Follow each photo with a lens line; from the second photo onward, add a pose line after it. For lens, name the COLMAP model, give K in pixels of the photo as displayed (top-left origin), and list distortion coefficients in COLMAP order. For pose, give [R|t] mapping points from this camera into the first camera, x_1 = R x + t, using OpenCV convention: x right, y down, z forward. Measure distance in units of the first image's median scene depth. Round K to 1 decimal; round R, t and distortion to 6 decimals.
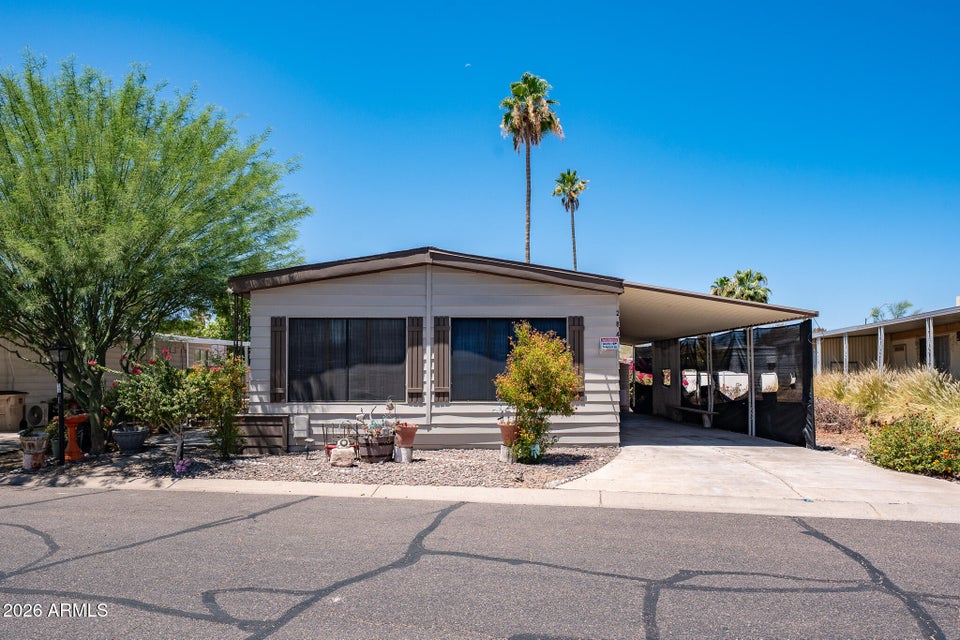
lens RADIAL K [[621.9, 0, 493.5], [0, 621.9, 363.1], [0, 0, 1]] dist [0.019890, -0.001318]
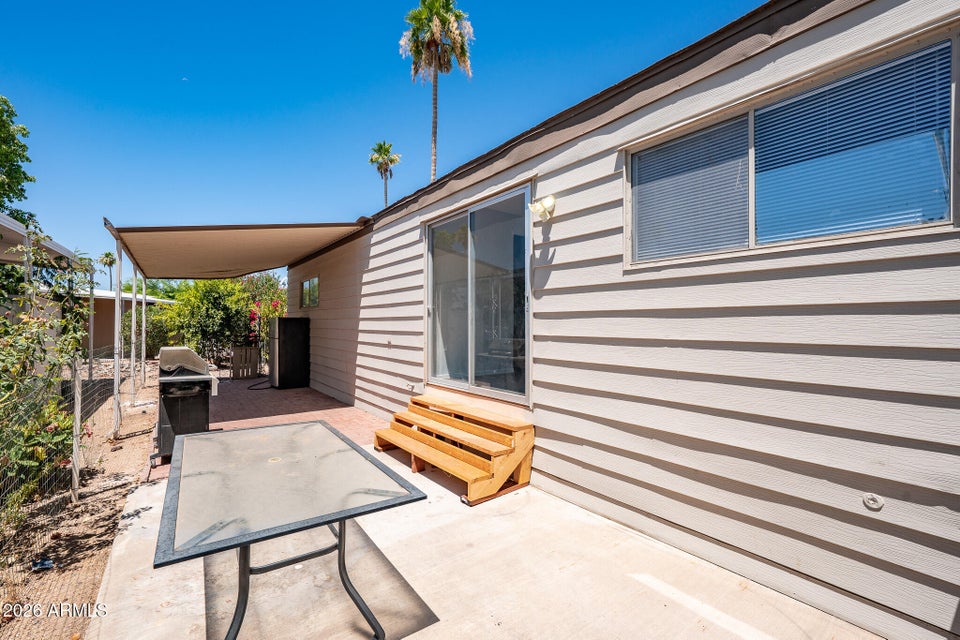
lens RADIAL K [[402.3, 0, 462.4], [0, 402.3, 319.0], [0, 0, 1]] dist [-0.012419, -0.000099]
pose [[0.840592, 0.020837, 0.541269, -0.657945], [-0.023302, 0.999726, -0.002299, 0.031915], [-0.541168, -0.010680, 0.840847, 1.456885]]
